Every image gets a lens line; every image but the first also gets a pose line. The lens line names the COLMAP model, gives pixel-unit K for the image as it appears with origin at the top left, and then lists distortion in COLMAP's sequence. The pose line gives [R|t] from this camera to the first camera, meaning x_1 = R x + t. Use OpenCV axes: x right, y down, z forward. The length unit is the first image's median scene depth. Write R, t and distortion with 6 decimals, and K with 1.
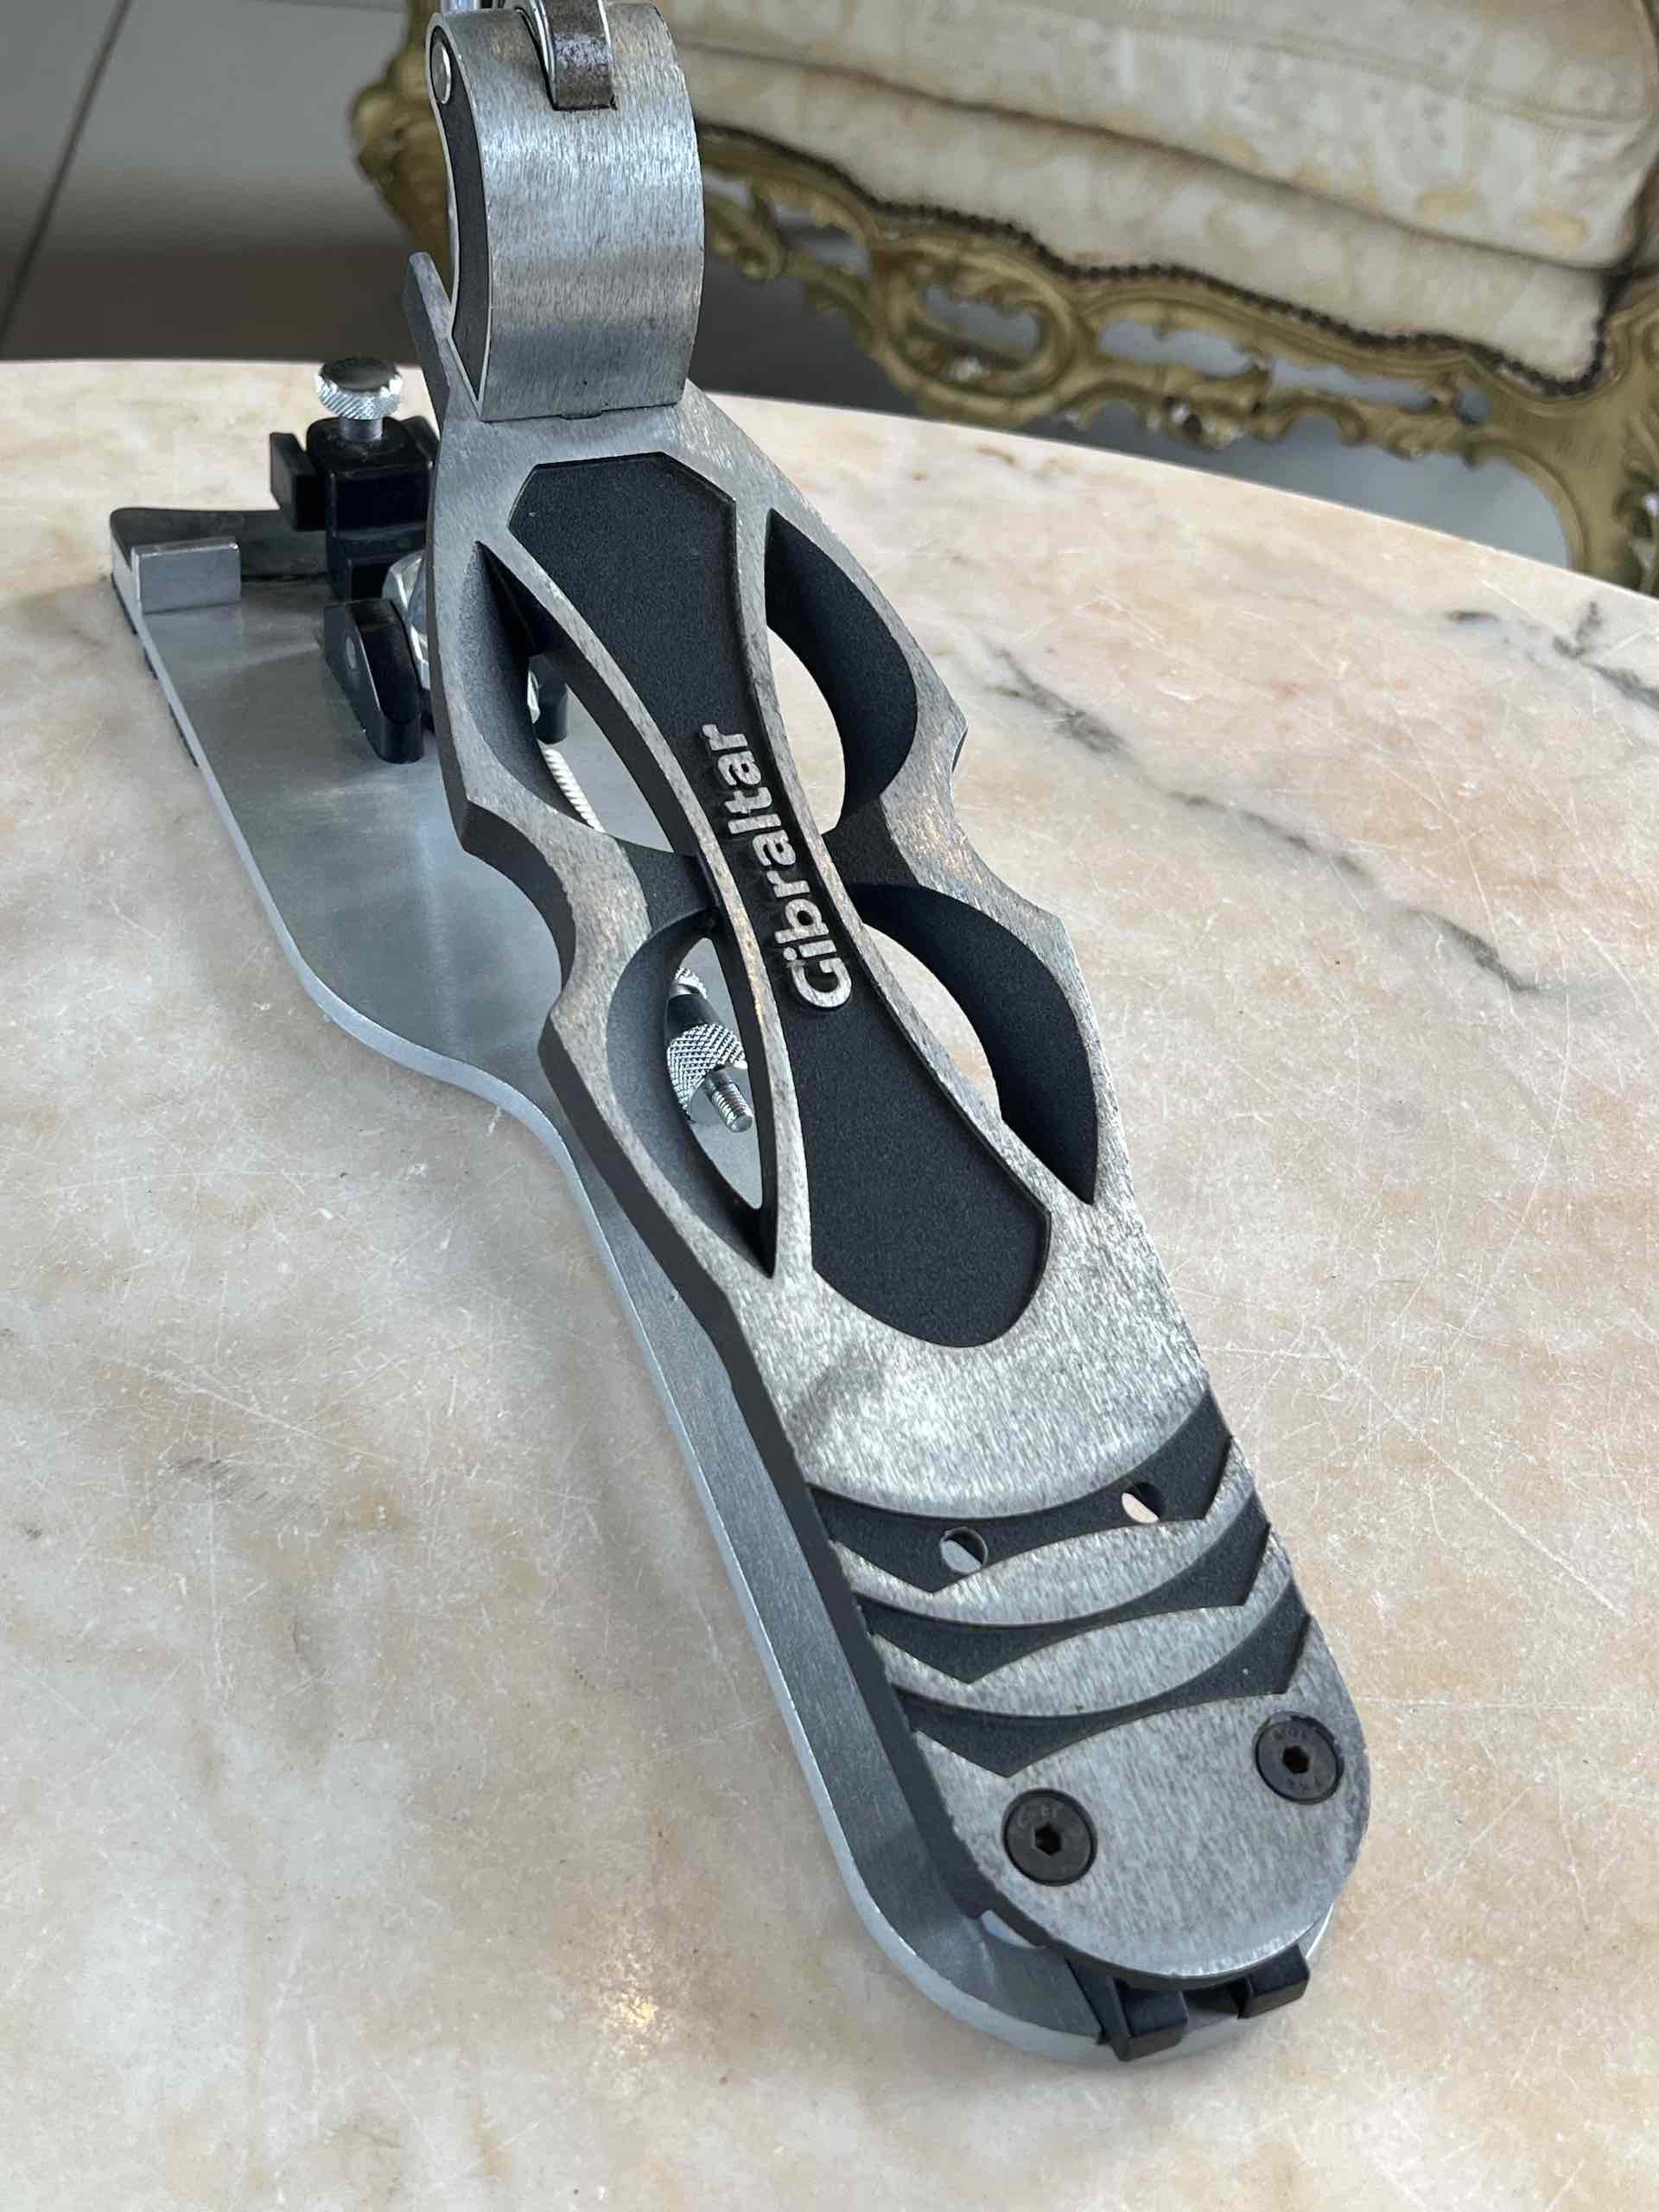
lens RADIAL K [[2737.7, 0, 829.5], [0, 2737.7, 1106.0], [0, 0, 1]] dist [0.187512, -0.536010]
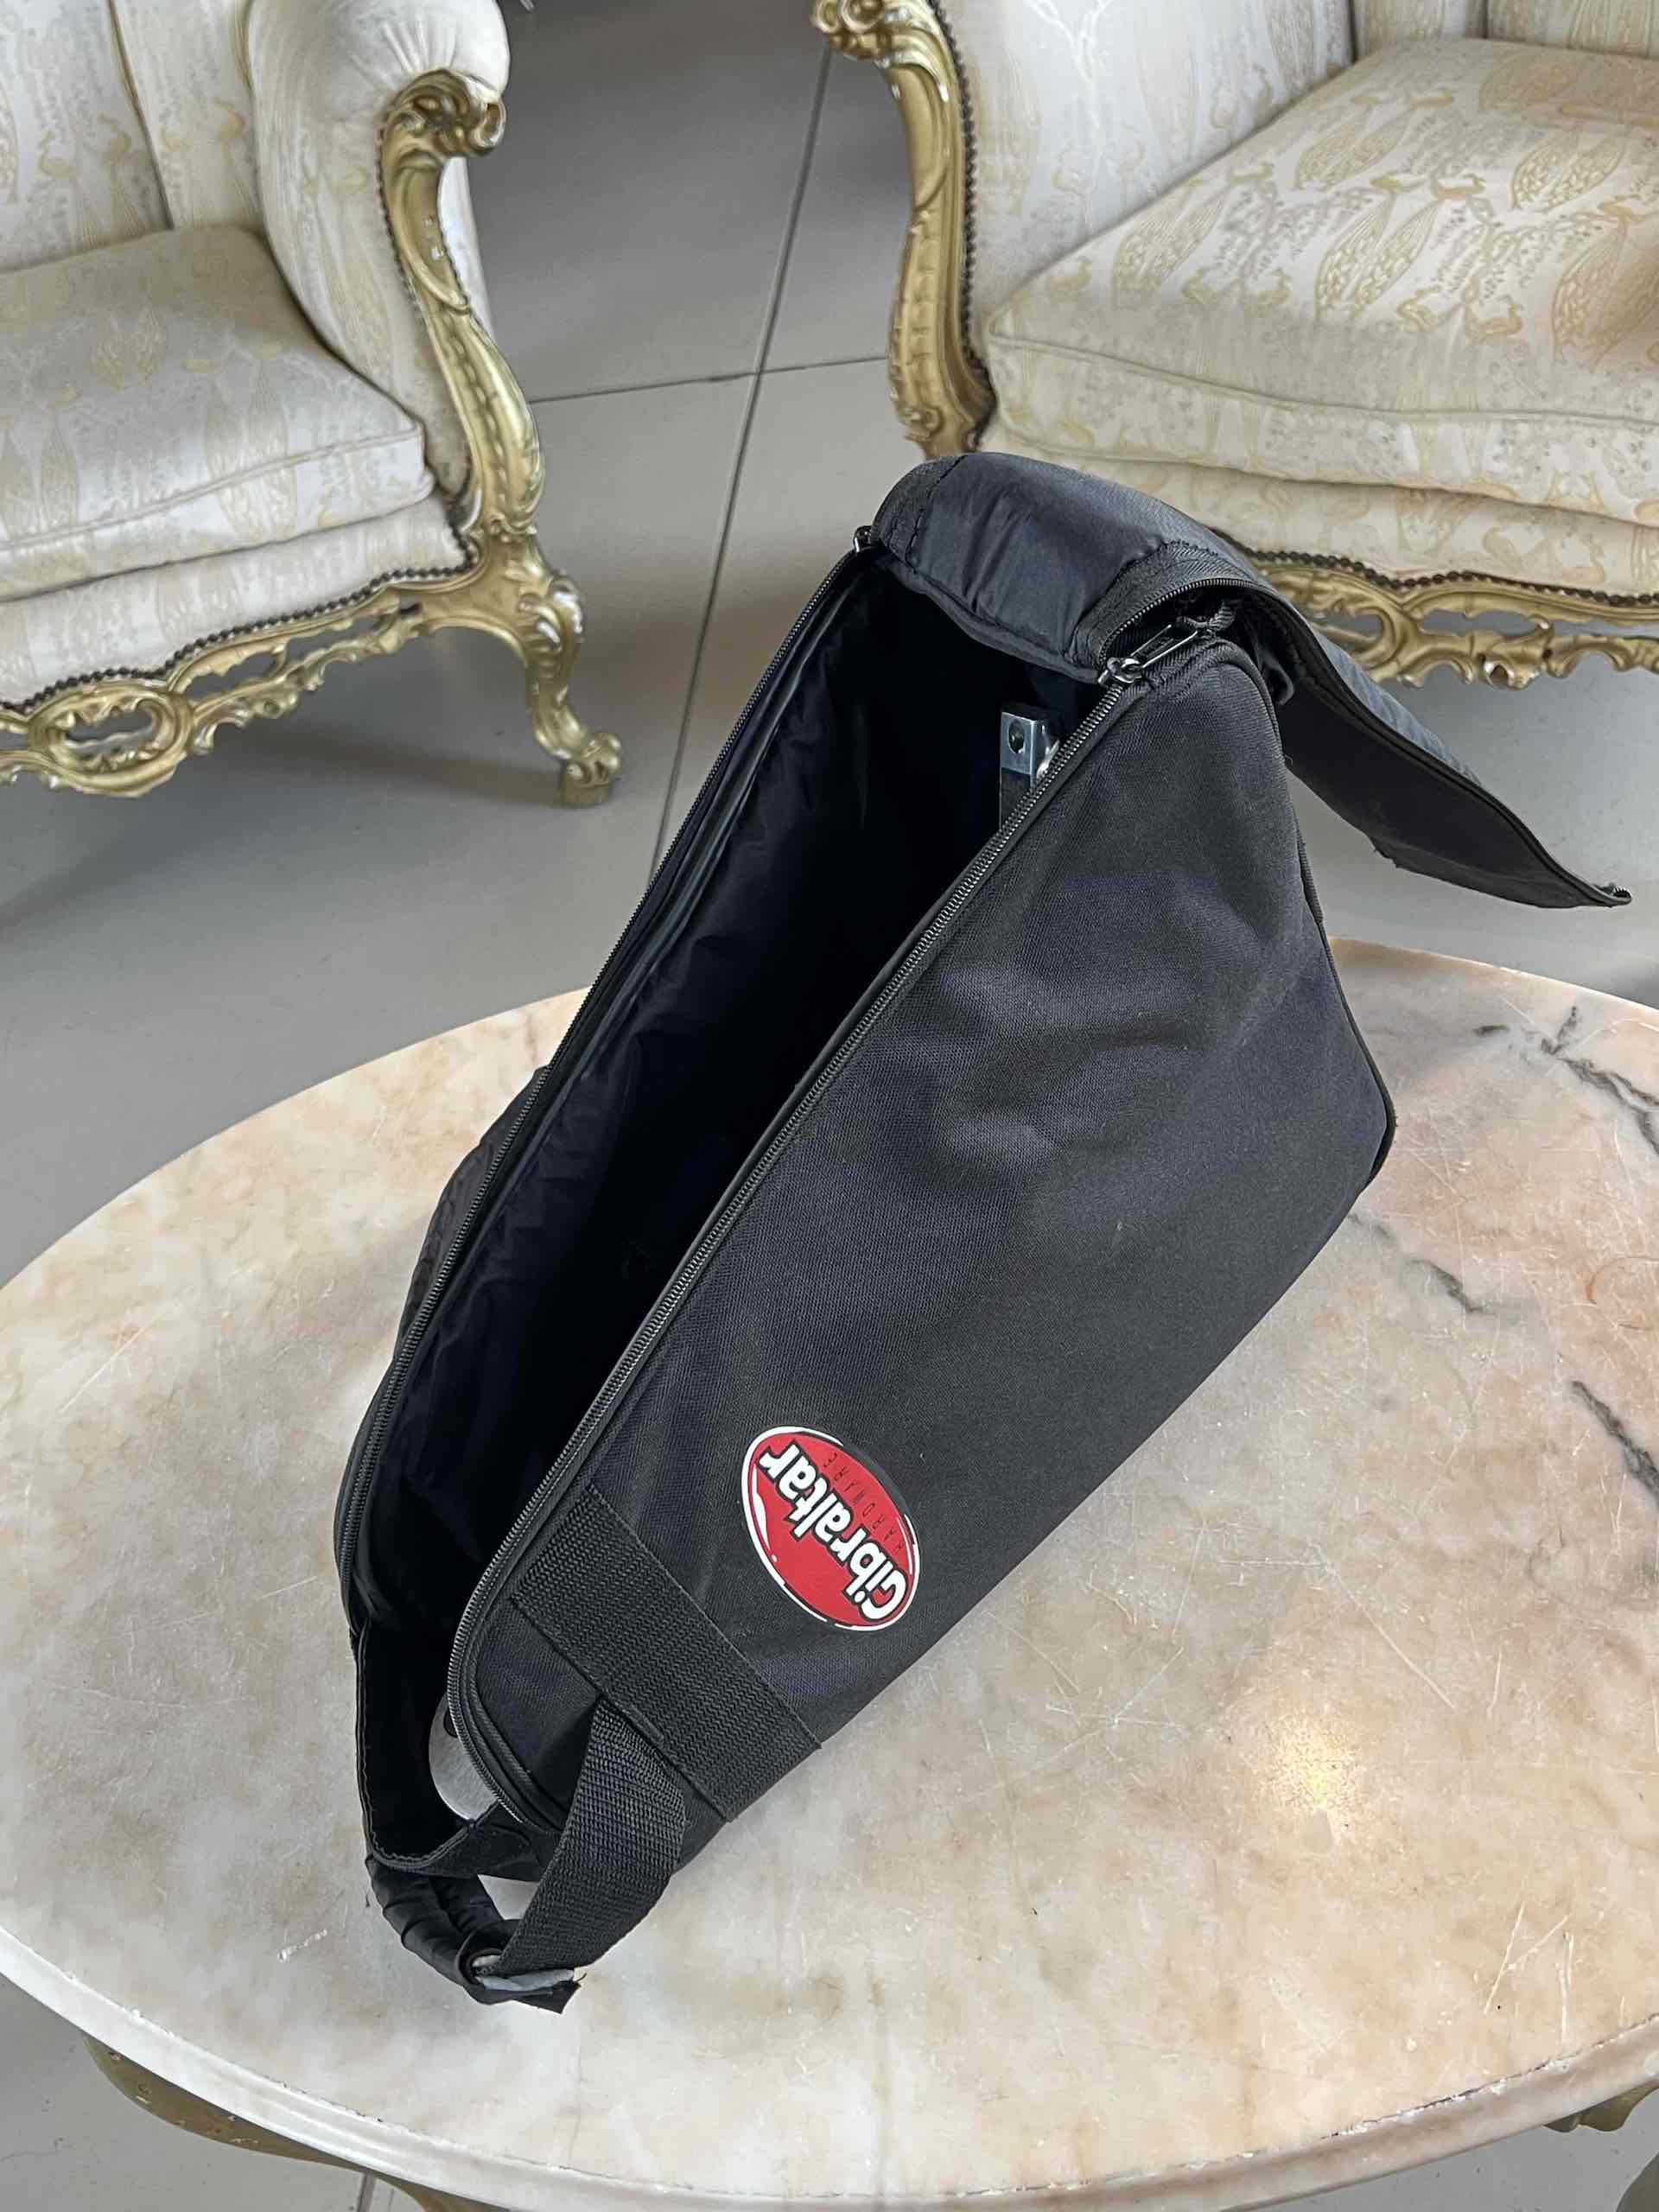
lens RADIAL K [[2270.5, 0, 820.0], [0, 2270.5, 1088.4], [0, 0, 1]] dist [0.047849, -0.100798]
pose [[0.954253, -0.101153, -0.281369, 0.276029], [0.110667, 0.993693, 0.018087, -0.254322], [0.277765, -0.048397, 0.959429, -0.497771]]
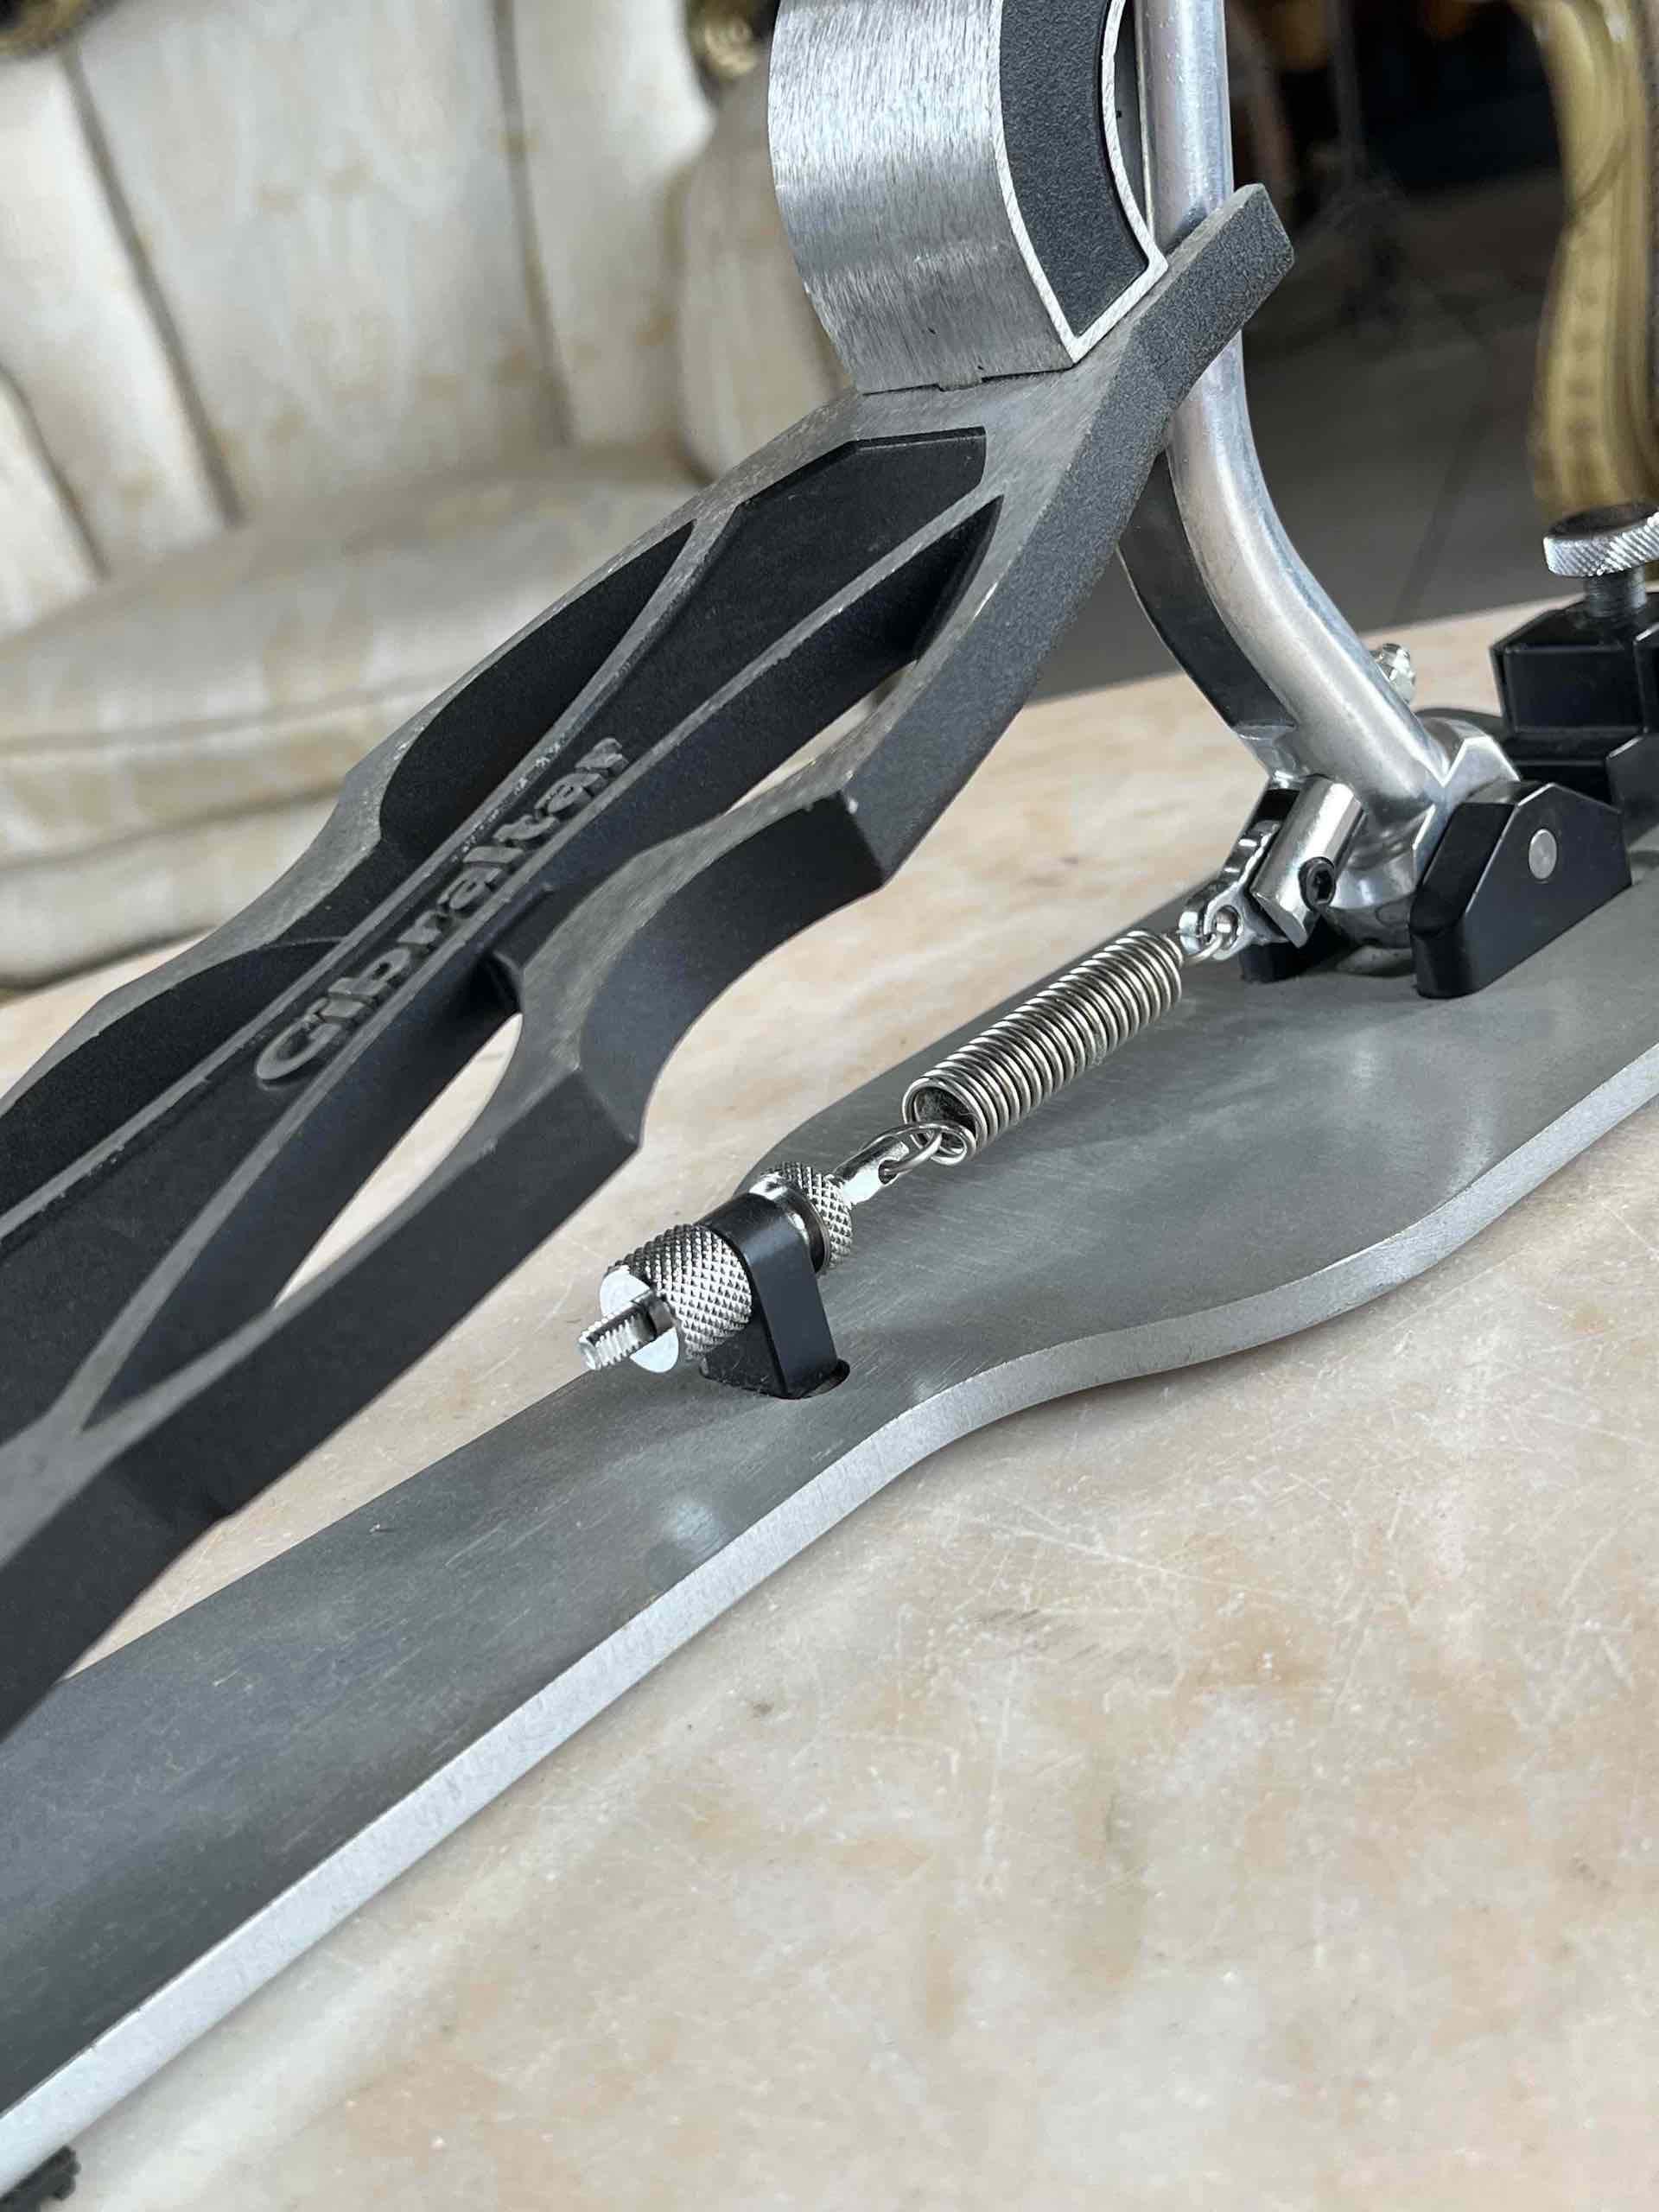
lens RADIAL K [[2737.7, 0, 829.5], [0, 2737.7, 1106.0], [0, 0, 1]] dist [0.187512, -0.536010]
pose [[0.878832, -0.176601, -0.443246, 0.037189], [0.034601, 0.950123, -0.309950, 0.165823], [0.475876, 0.257057, 0.841109, 0.301825]]
